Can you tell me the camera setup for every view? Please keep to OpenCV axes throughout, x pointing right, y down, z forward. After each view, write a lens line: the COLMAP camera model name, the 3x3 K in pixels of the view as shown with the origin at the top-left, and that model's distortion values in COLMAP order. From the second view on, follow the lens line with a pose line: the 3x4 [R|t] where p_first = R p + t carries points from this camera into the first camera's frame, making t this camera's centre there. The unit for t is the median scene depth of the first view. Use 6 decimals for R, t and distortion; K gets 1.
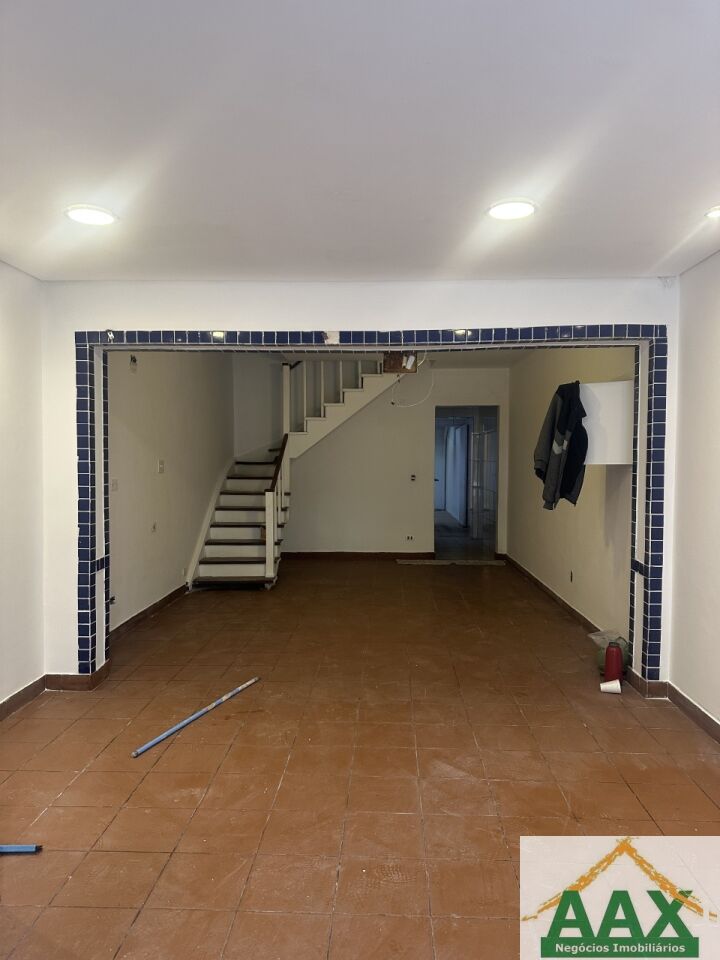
lens RADIAL K [[684.0, 0, 362.9], [0, 684.0, 485.7], [0, 0, 1]] dist [0.043293, -0.031484]
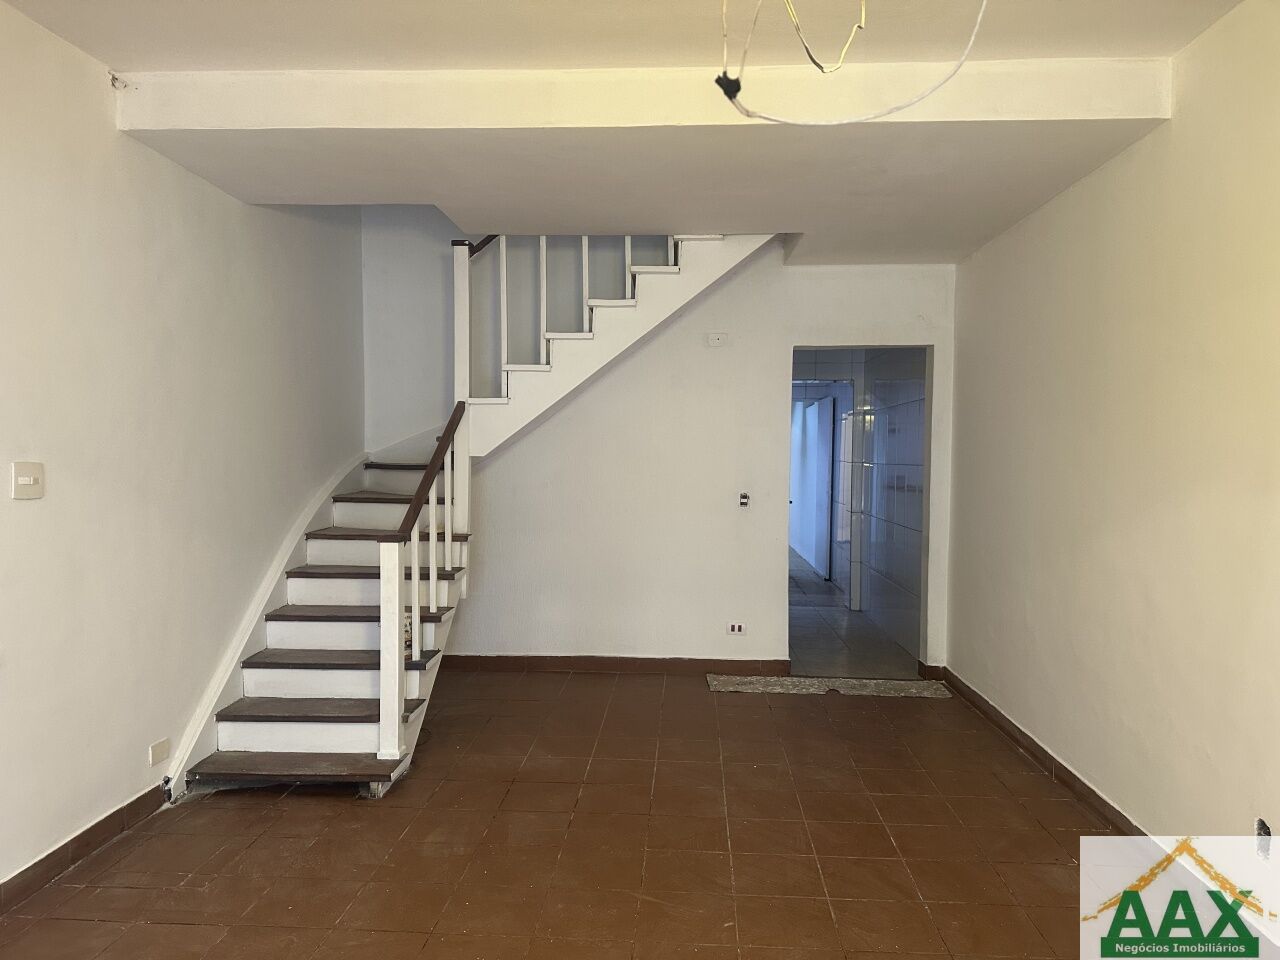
lens RADIAL K [[911.9, 0, 634.7], [0, 911.9, 473.1], [0, 0, 1]] dist [0.043293, -0.031484]
pose [[0.999703, 0.008059, -0.023010, 0.014101], [-0.008500, 0.999781, -0.019107, -0.019137], [0.022851, 0.019297, 0.999553, 0.414162]]
